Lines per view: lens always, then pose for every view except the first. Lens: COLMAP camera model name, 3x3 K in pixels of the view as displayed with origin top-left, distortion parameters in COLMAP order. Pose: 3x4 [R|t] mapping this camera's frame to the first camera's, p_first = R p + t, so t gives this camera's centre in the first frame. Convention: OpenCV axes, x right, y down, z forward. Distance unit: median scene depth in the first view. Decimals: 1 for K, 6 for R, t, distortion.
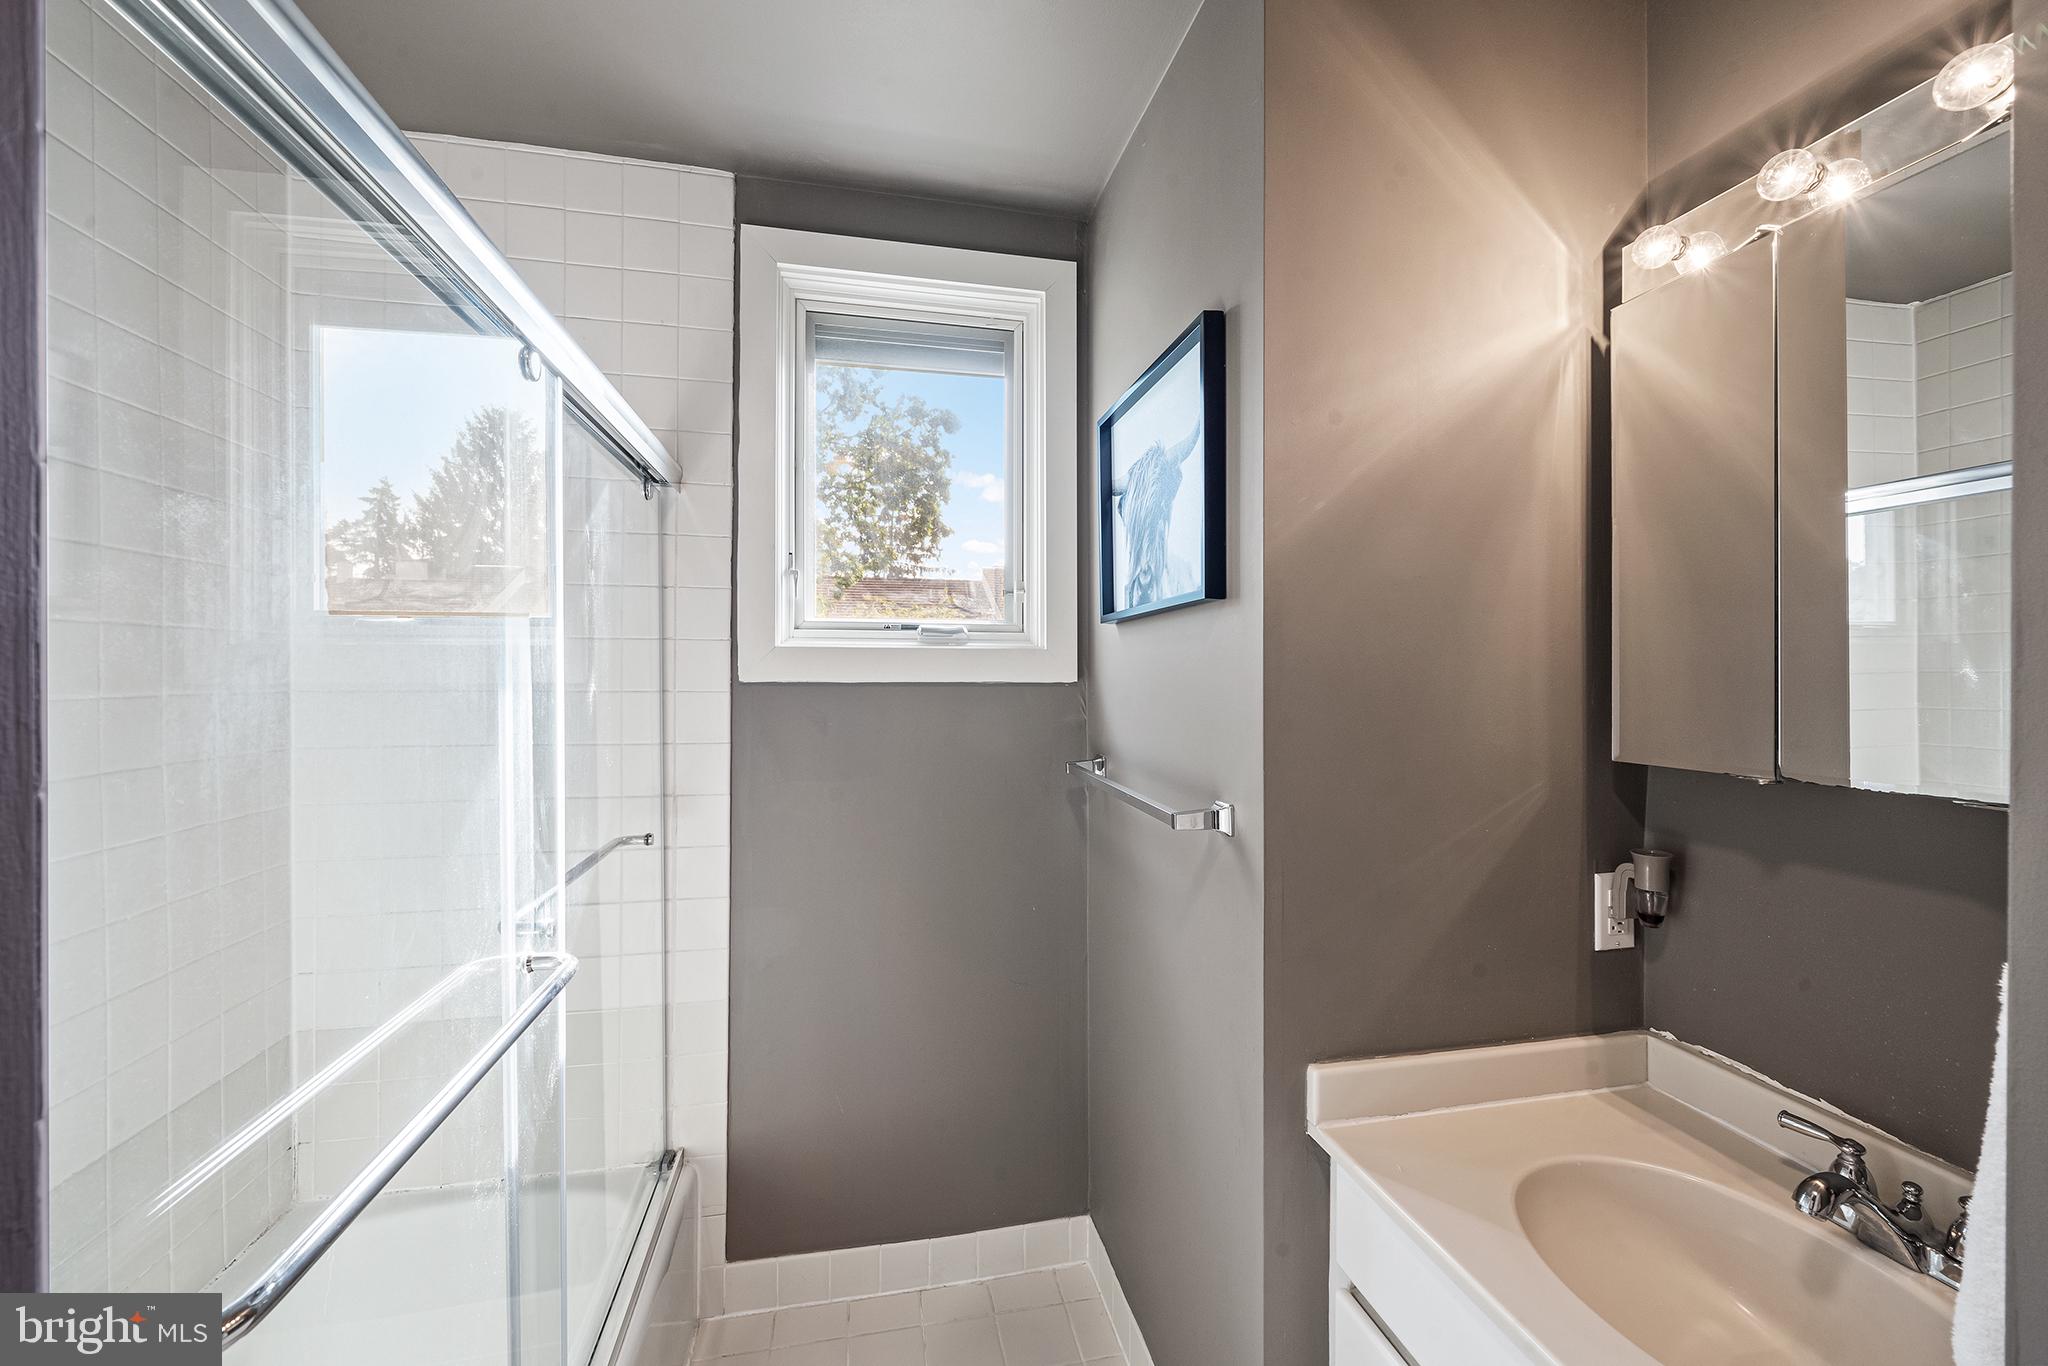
lens RADIAL K [[839.0, 0, 1004.3], [0, 839.0, 695.2], [0, 0, 1]] dist [0.001693, 0.000039]
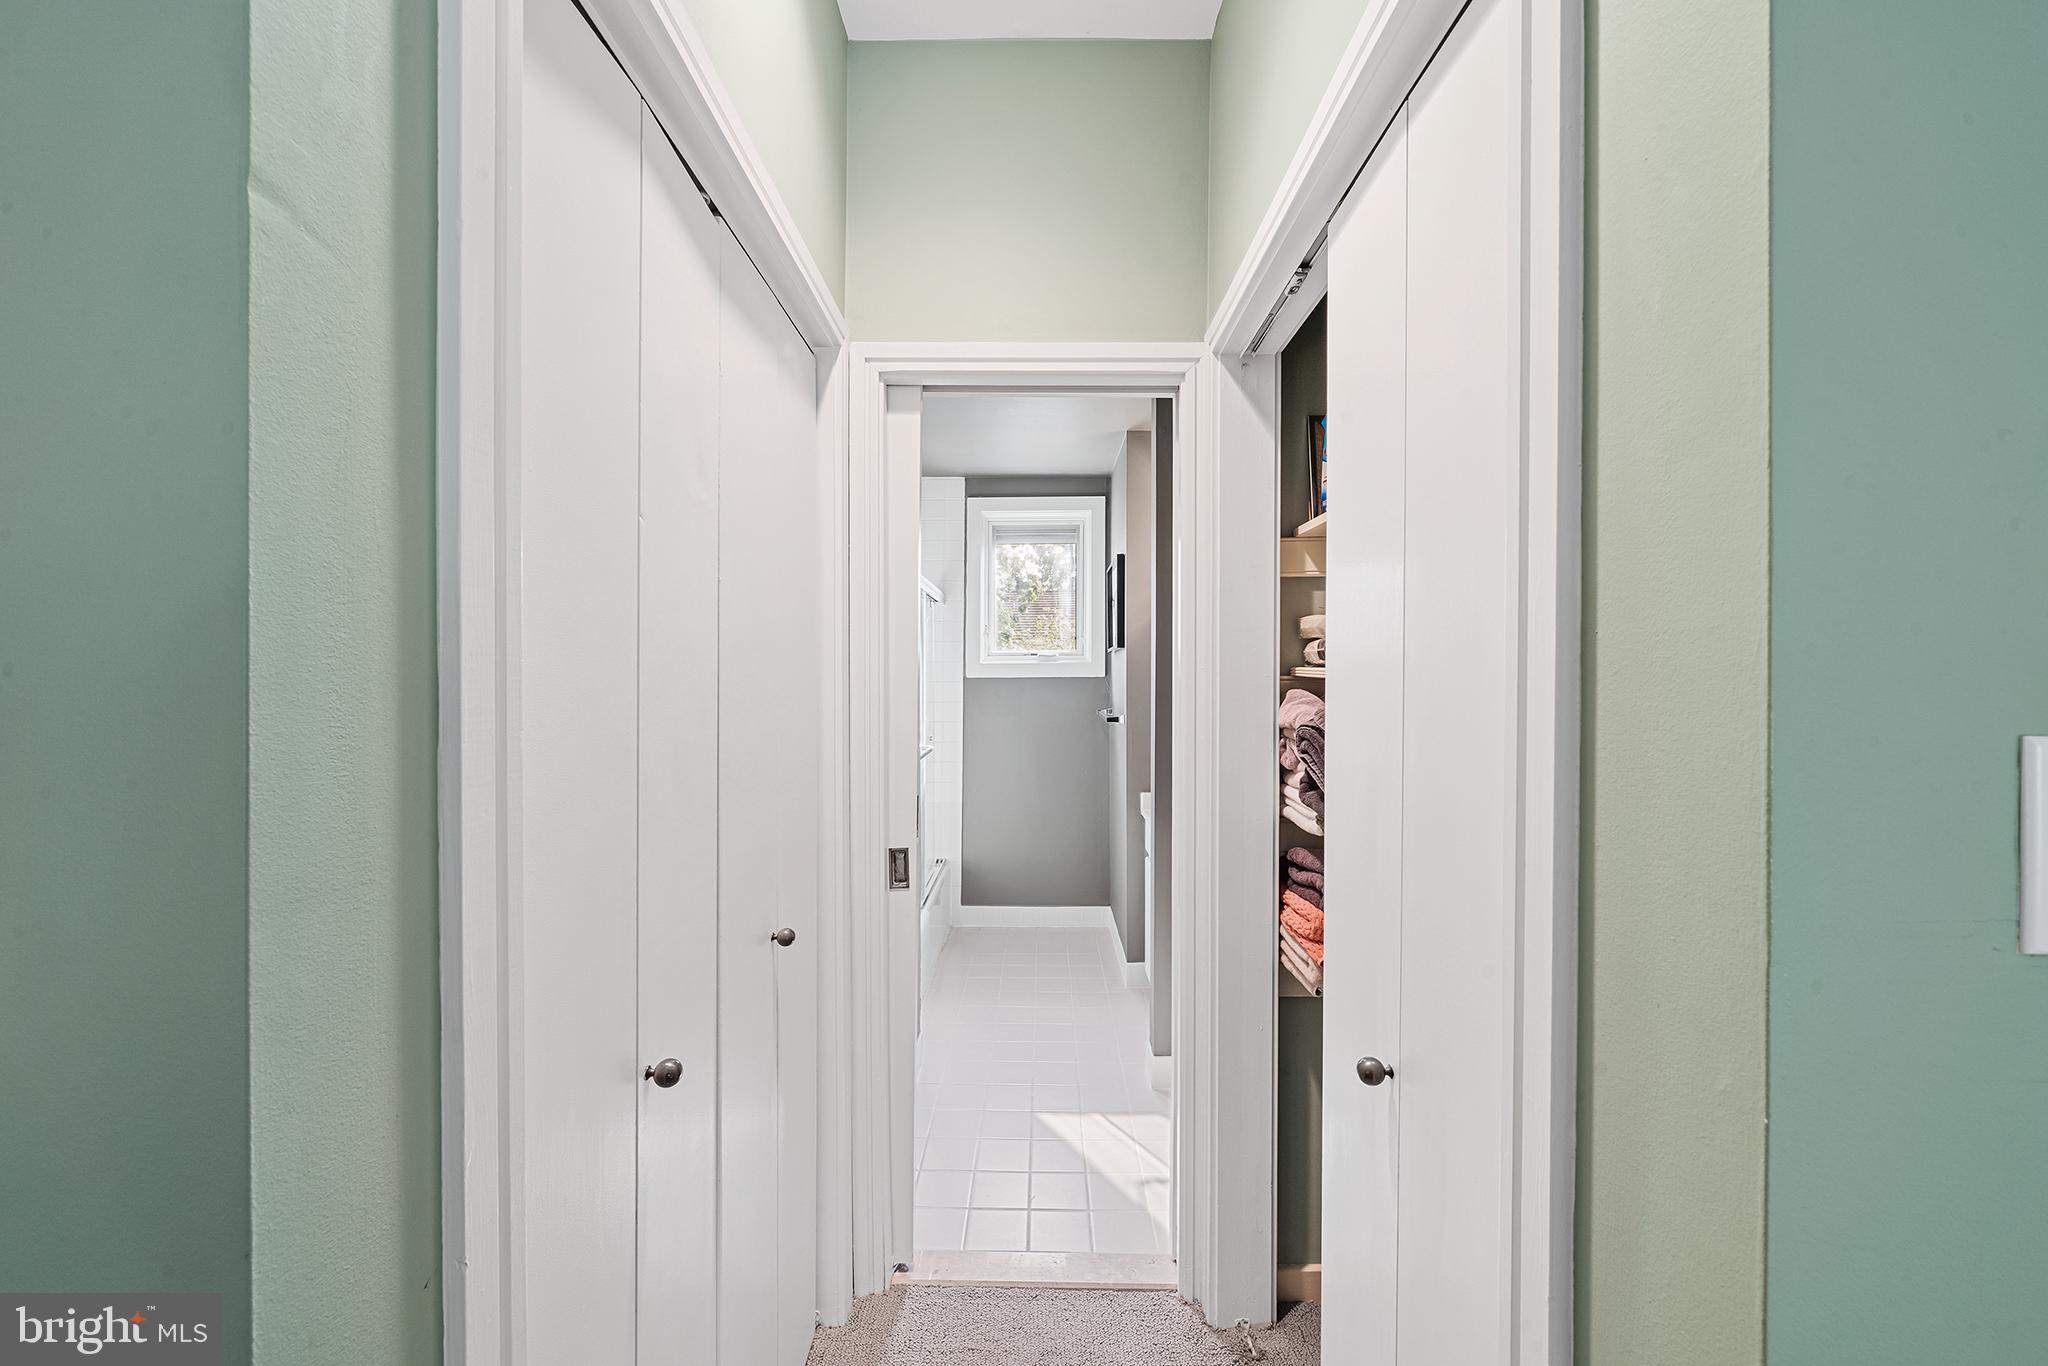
lens RADIAL K [[806.1, 0, 1027.4], [0, 806.1, 683.8], [0, 0, 1]] dist [-0.002504, -0.000211]
pose [[0.975085, 0.000595, -0.221829, 0.384856], [-0.000952, 0.999998, -0.001501, 0.007137], [0.221828, 0.001675, 0.975084, -1.268963]]
